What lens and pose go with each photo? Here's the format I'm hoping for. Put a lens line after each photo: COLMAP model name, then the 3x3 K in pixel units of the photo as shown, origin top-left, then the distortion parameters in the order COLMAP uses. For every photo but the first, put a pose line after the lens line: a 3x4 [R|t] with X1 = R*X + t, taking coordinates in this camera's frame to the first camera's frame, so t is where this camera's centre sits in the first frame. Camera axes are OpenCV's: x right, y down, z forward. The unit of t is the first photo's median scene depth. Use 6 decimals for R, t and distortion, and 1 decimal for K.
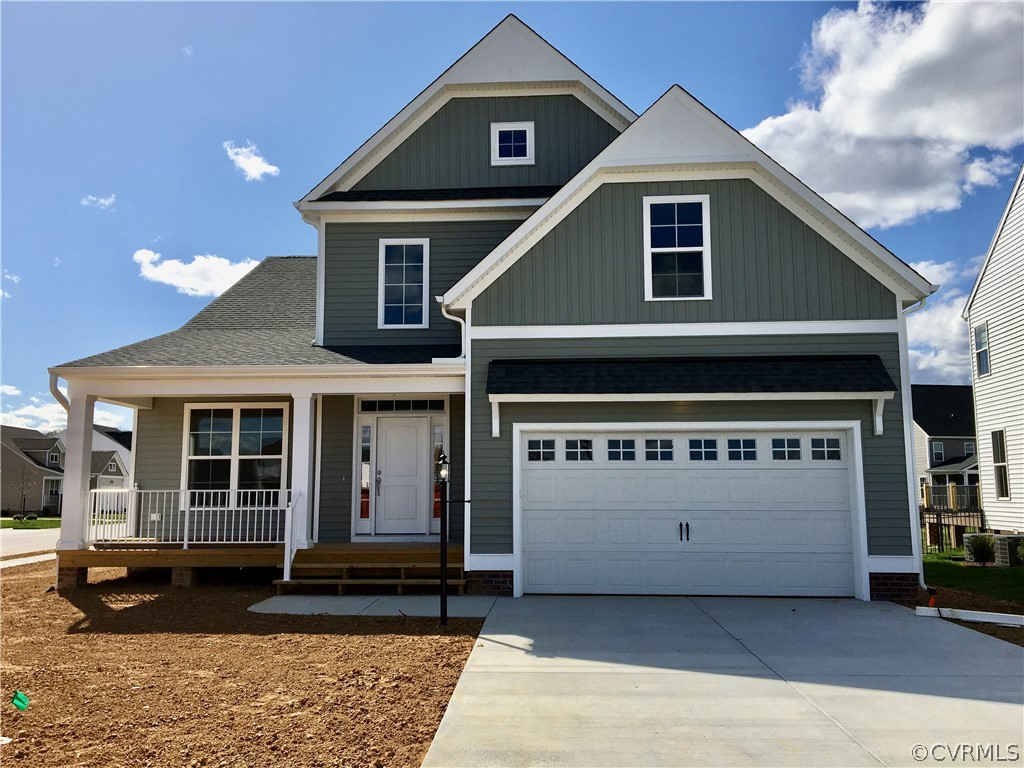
lens RADIAL K [[871.7, 0, 514.5], [0, 871.7, 381.9], [0, 0, 1]] dist [0.045101, -0.047388]
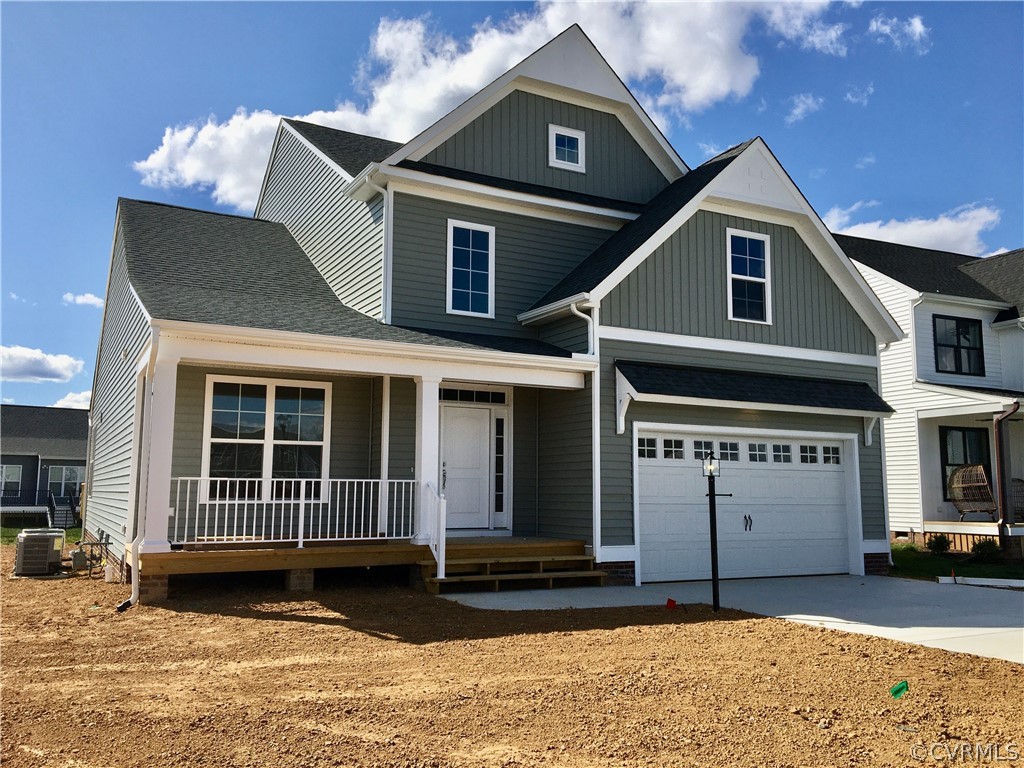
lens RADIAL K [[872.7, 0, 510.0], [0, 872.7, 382.6], [0, 0, 1]] dist [0.040610, -0.035186]
pose [[0.853691, 0.073849, 0.515518, -0.663685], [-0.075862, 0.996970, -0.017192, 0.029284], [-0.515226, -0.024431, 0.856706, 0.168743]]
